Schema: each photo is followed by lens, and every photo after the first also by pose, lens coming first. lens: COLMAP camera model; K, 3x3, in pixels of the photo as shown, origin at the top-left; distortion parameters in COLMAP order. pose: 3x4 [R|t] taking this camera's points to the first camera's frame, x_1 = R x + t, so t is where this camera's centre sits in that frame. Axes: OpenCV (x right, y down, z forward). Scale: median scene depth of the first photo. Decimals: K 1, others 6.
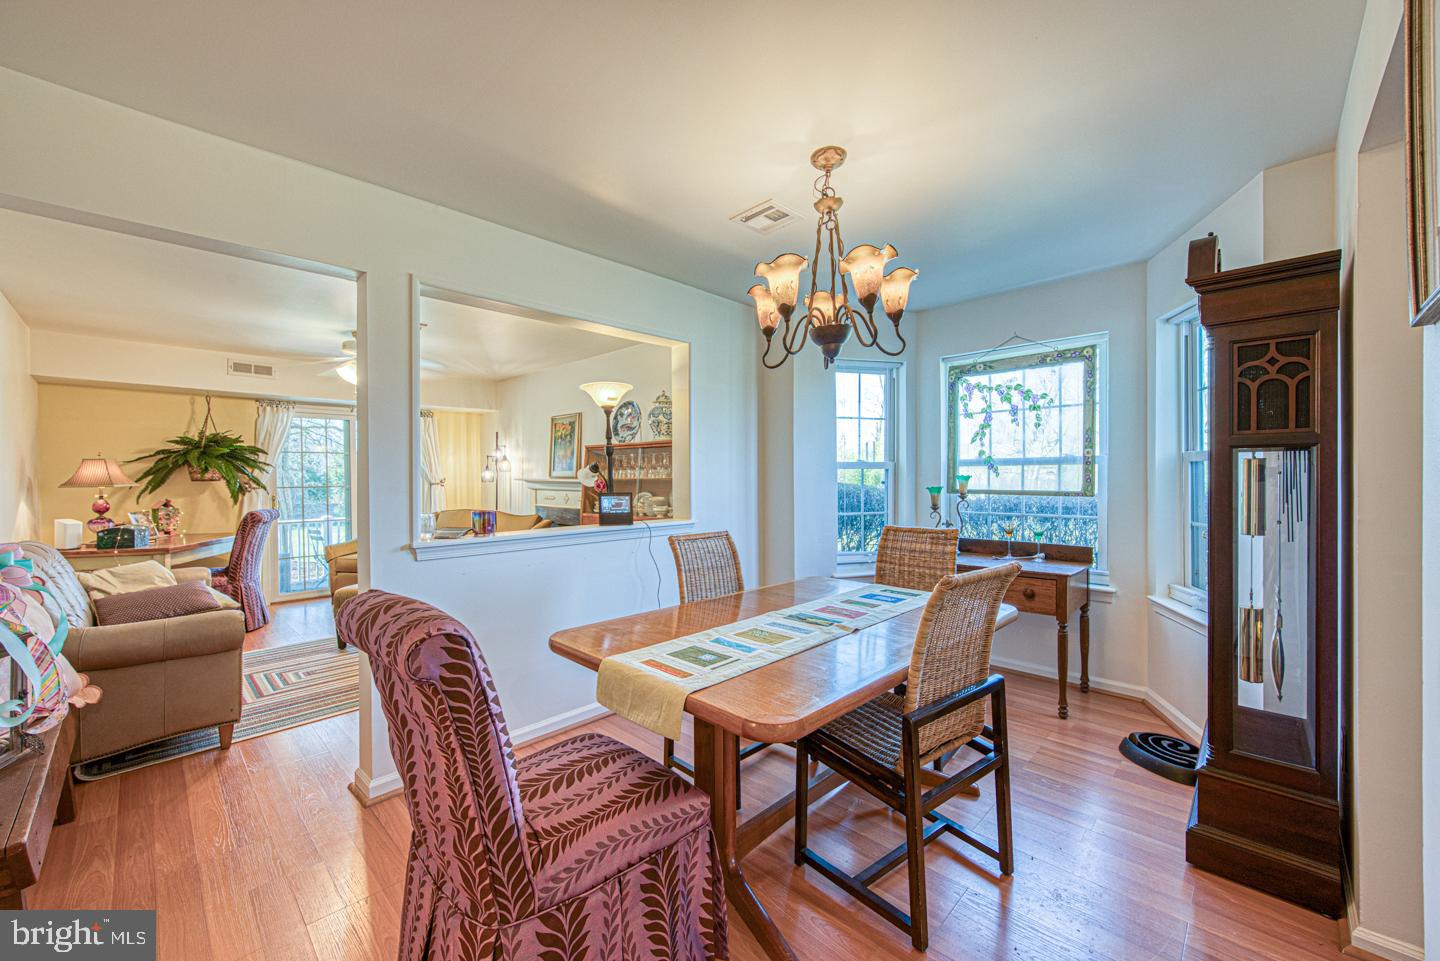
lens RADIAL K [[565.8, 0, 704.8], [0, 565.8, 477.6], [0, 0, 1]] dist [-0.000378, -0.000205]
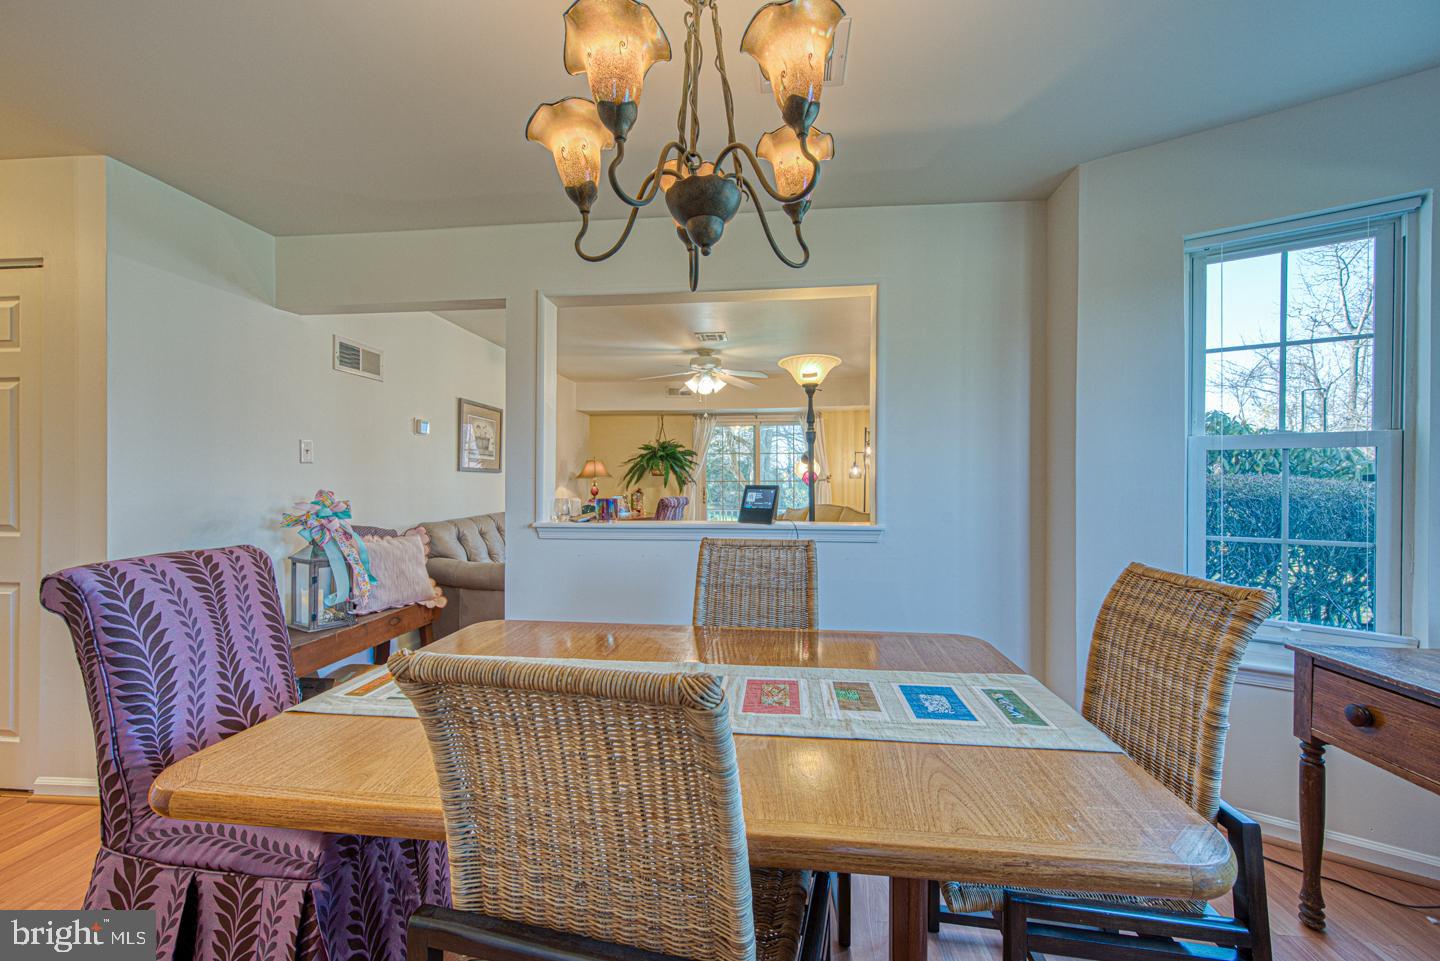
lens RADIAL K [[549.4, 0, 737.2], [0, 549.4, 480.8], [0, 0, 1]] dist [0.000975, 0.000252]
pose [[0.631920, 0.007830, -0.774994, 0.355491], [-0.006391, 0.999968, 0.004891, 0.013019], [0.775007, 0.001862, 0.631950, 0.351885]]
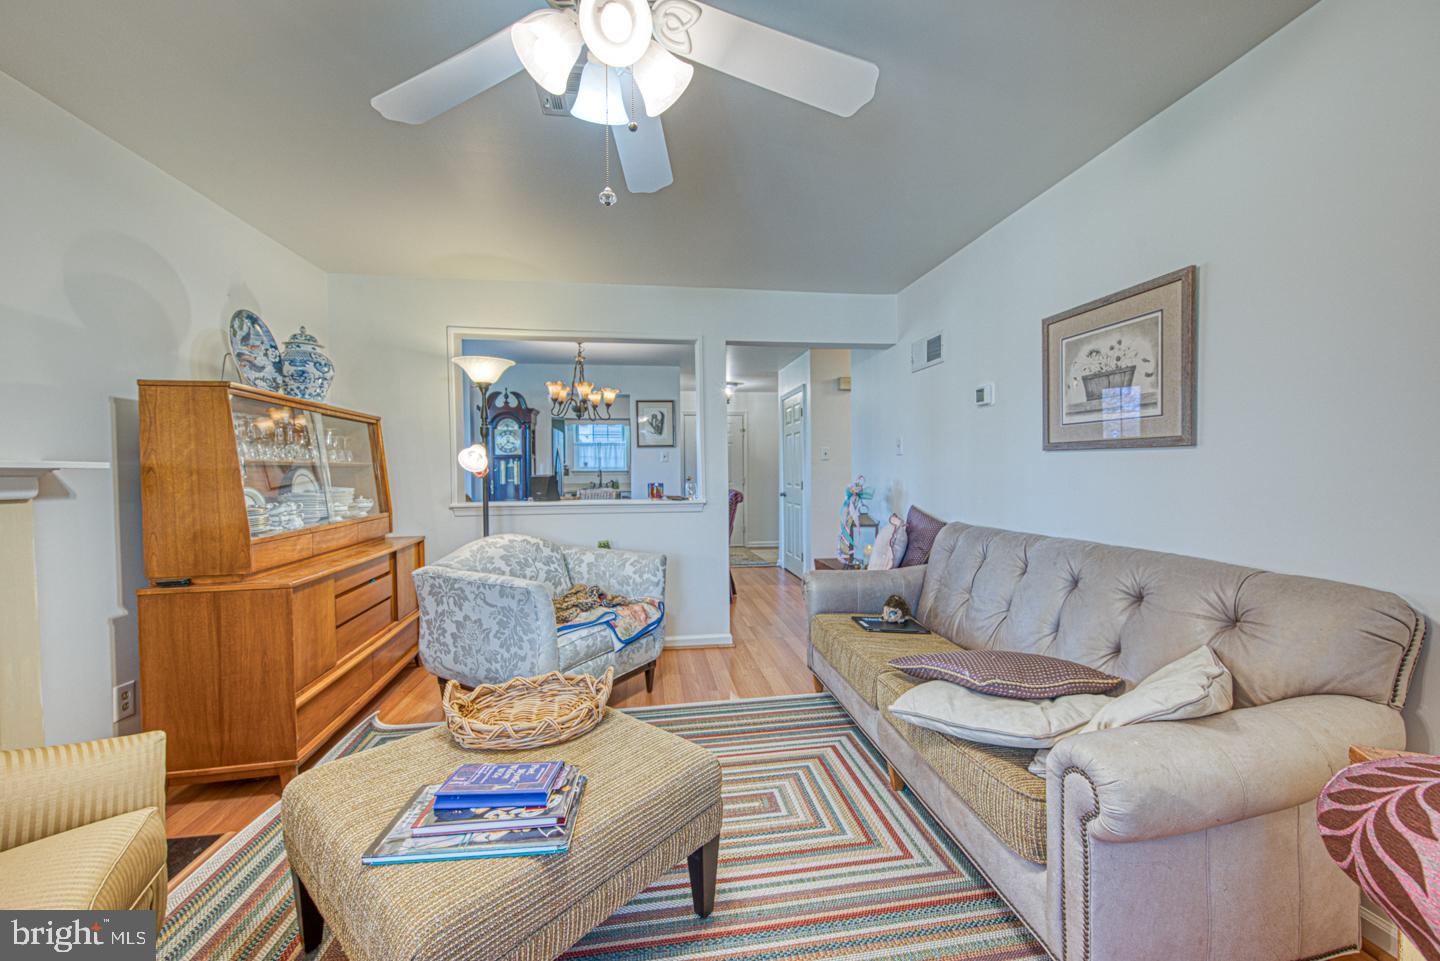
lens RADIAL K [[549.4, 0, 737.2], [0, 549.4, 480.8], [0, 0, 1]] dist [0.000975, 0.000252]
pose [[-0.816507, 0.000809, 0.577336, -0.838670], [0.013390, 0.999757, 0.017537, 0.018442], [-0.577181, 0.022050, -0.816319, 1.234717]]
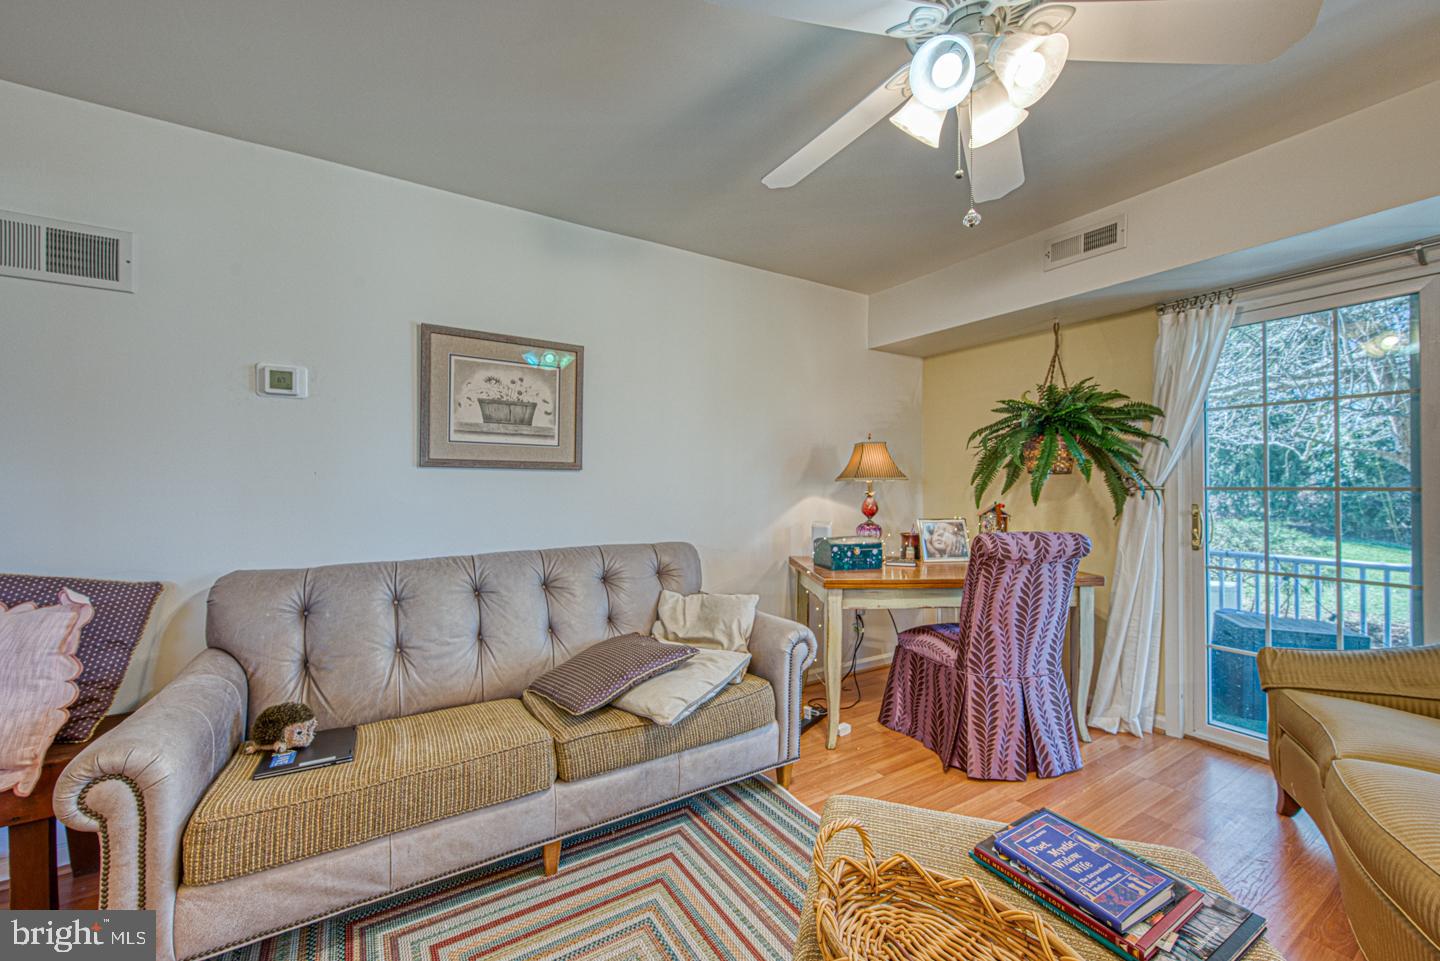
lens RADIAL K [[549.4, 0, 737.2], [0, 549.4, 480.8], [0, 0, 1]] dist [0.000975, 0.000252]
pose [[-0.225799, 0.001928, -0.974172, -0.326606], [0.001419, 0.999998, 0.001650, 0.014569], [0.974173, -0.001009, -0.225801, 0.992409]]
